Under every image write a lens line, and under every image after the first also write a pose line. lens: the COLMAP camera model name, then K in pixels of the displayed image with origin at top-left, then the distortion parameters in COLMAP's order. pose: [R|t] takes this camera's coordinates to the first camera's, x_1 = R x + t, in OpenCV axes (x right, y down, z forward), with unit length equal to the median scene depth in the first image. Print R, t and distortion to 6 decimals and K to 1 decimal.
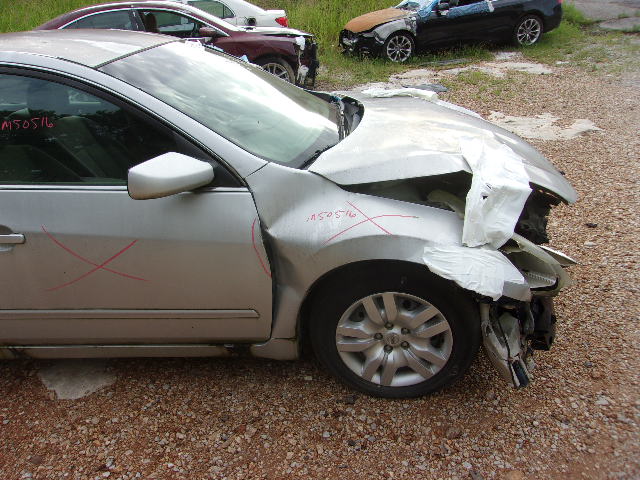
lens RADIAL K [[499.7, 0, 317.5], [0, 499.7, 241.0], [0, 0, 1]] dist [-0.002524, 0.010351]
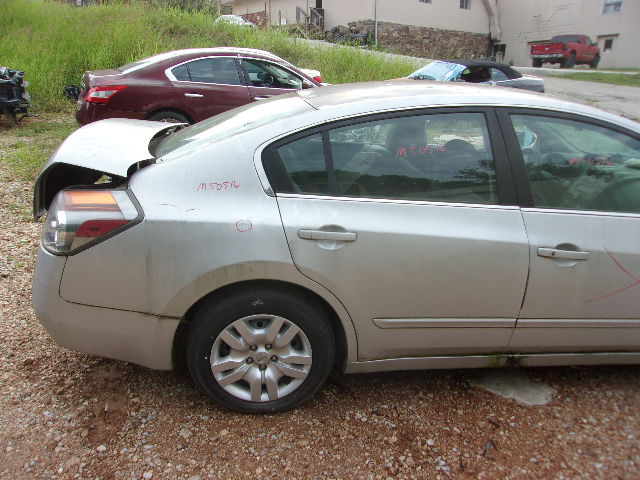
lens RADIAL K [[499.7, 0, 318.4], [0, 499.7, 237.4], [0, 0, 1]] dist [-0.002524, 0.010351]
pose [[0.980266, 0.044382, 0.192636, -1.279485], [-0.022267, 0.993060, -0.115485, 0.091386], [-0.196425, 0.108917, 0.974451, -0.028576]]
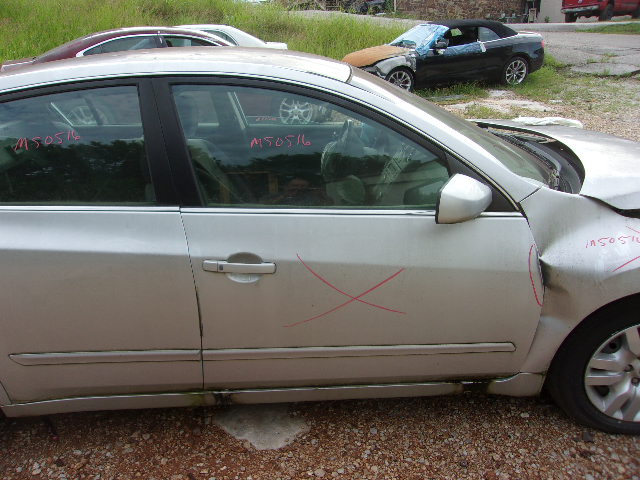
lens RADIAL K [[499.7, 0, 317.8], [0, 499.7, 239.2], [0, 0, 1]] dist [-0.002524, 0.010351]
pose [[0.994660, -0.000383, 0.103205, -0.534781], [0.007196, 0.997817, -0.065652, 0.002696], [-0.102954, 0.066044, 0.992491, 0.090008]]
